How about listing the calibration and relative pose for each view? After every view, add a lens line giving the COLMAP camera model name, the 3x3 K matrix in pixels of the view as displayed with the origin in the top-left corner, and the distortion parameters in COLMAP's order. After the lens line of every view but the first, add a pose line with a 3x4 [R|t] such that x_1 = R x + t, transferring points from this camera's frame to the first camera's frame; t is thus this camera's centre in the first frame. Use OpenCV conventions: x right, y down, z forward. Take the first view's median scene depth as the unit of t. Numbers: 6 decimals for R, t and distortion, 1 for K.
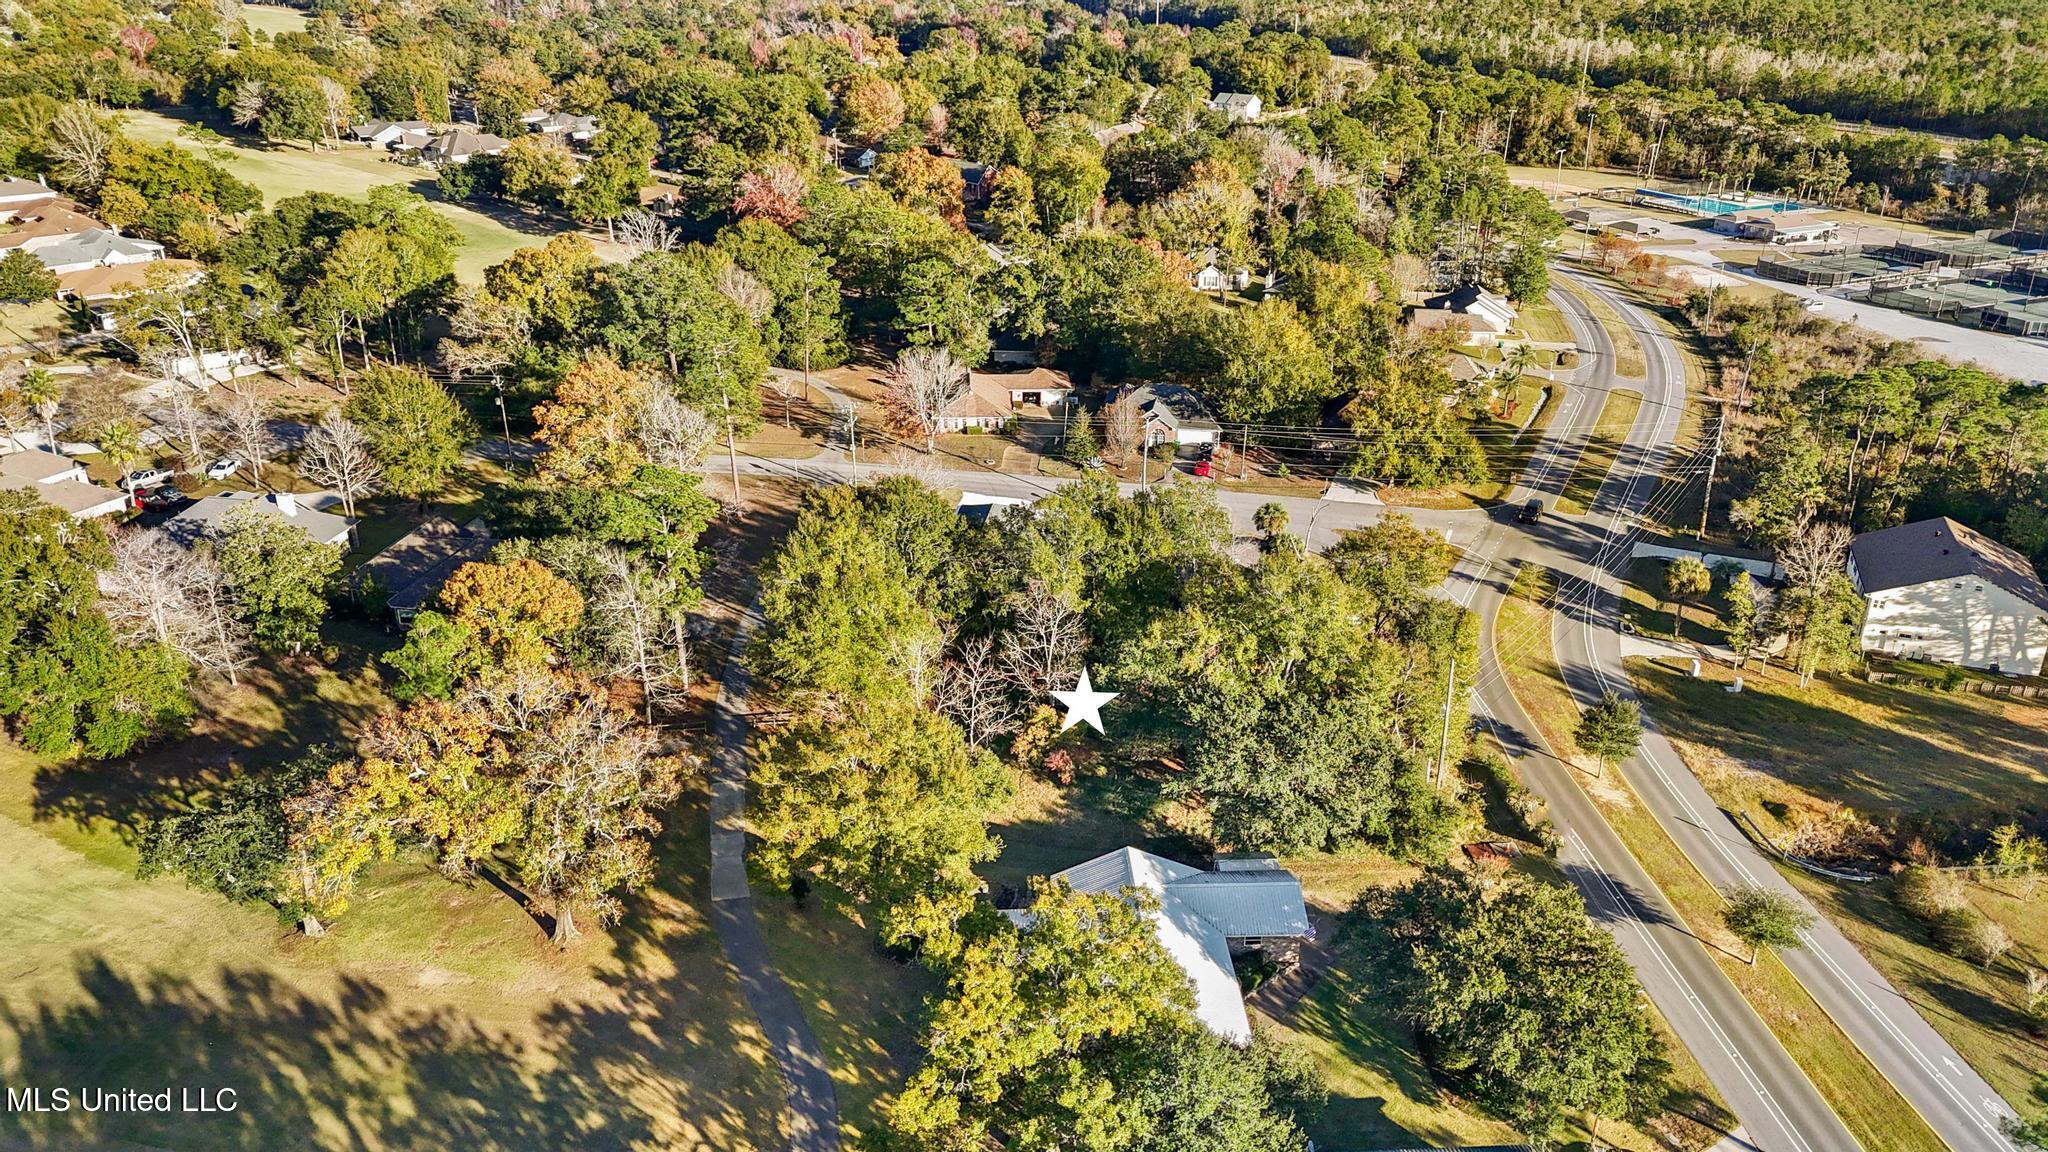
lens RADIAL K [[1472.6, 0, 1024.0], [0, 1472.6, 576.0], [0, 0, 1]] dist [0.050489, -0.037649]
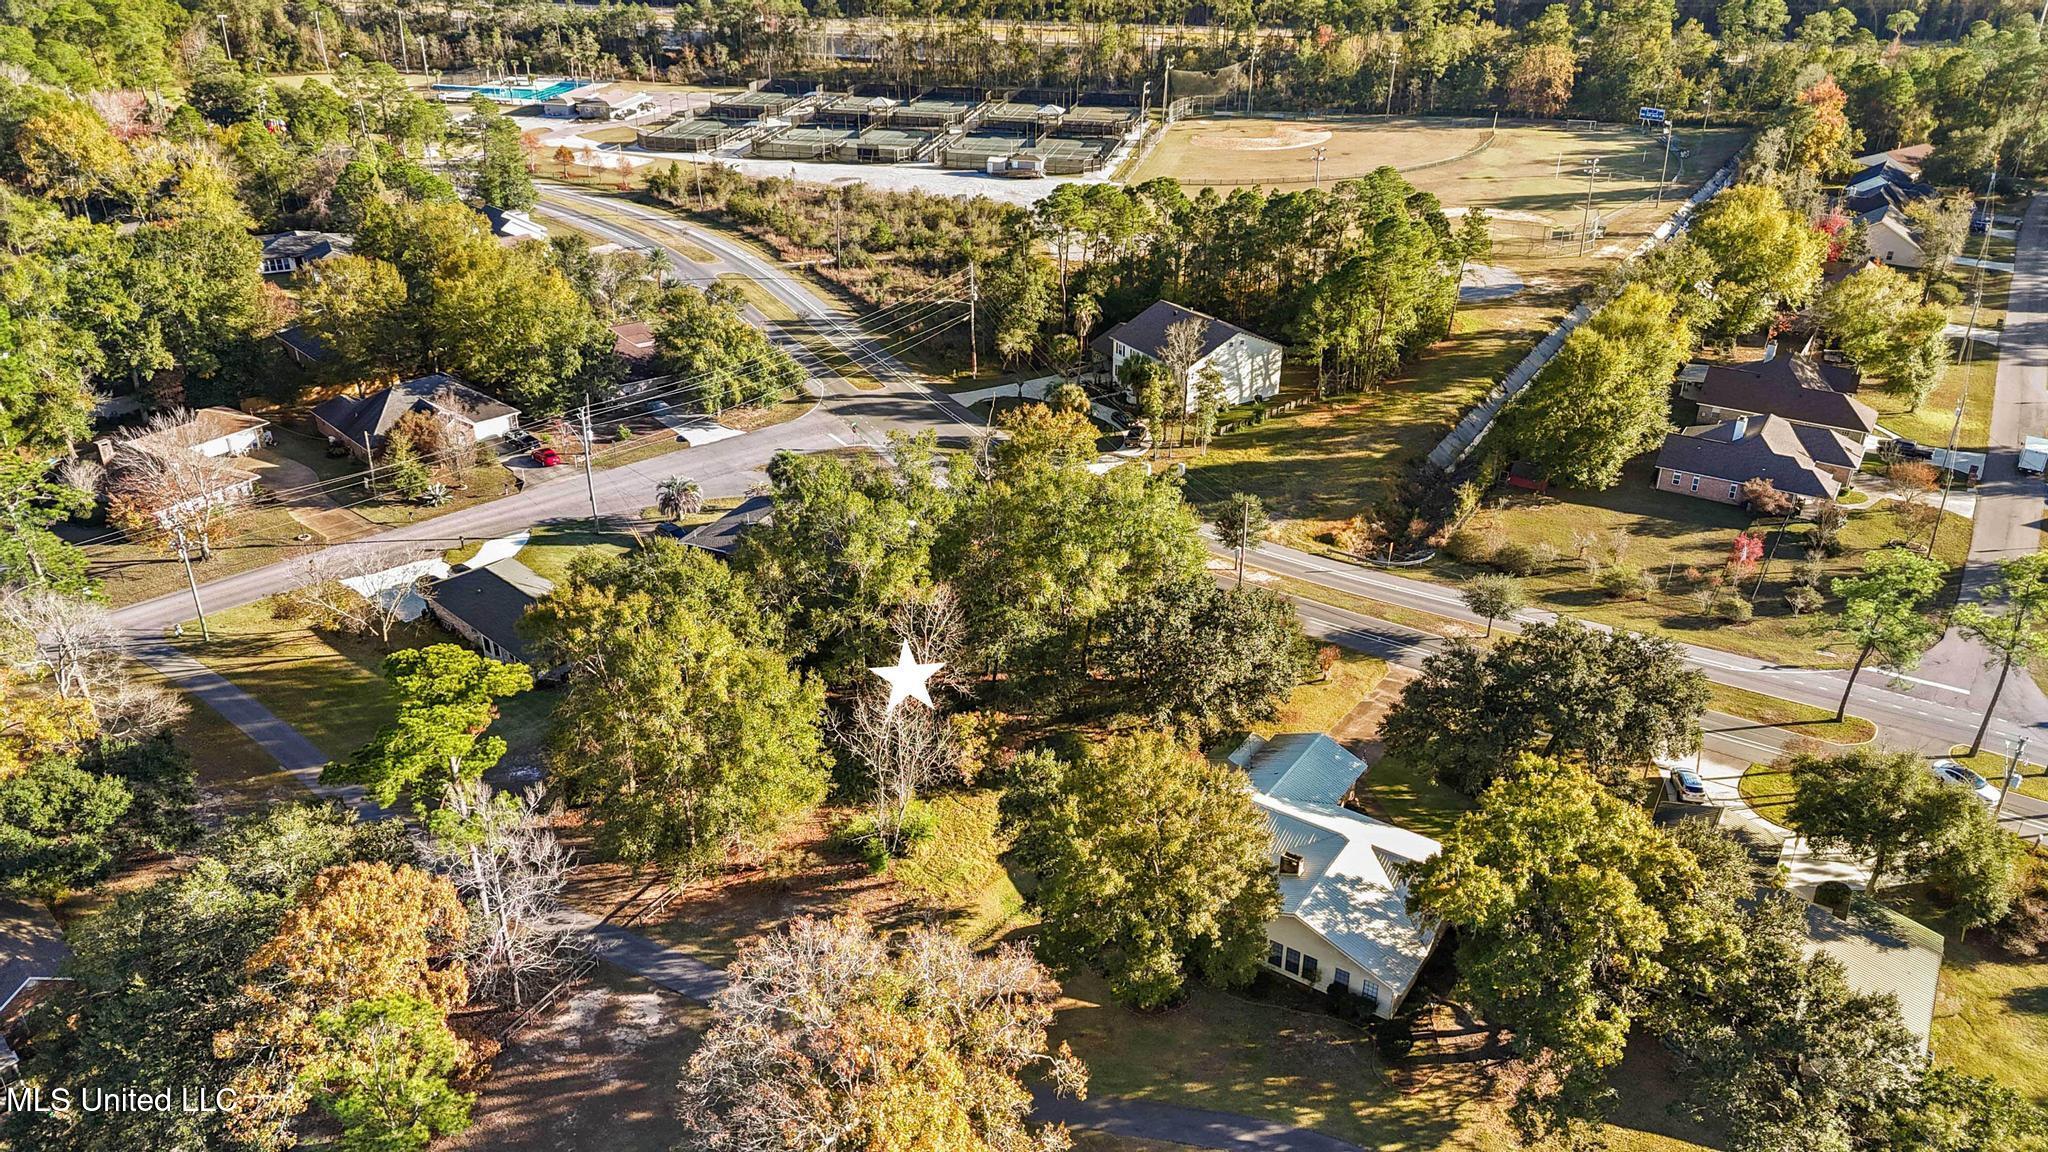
lens RADIAL K [[1472.6, 0, 1024.0], [0, 1472.6, 576.0], [0, 0, 1]] dist [0.050489, -0.037649]
pose [[0.602298, -0.370443, 0.707113, -0.236273], [0.321413, 0.923368, 0.209965, -0.069361], [-0.730706, 0.100814, 0.675208, 0.150408]]
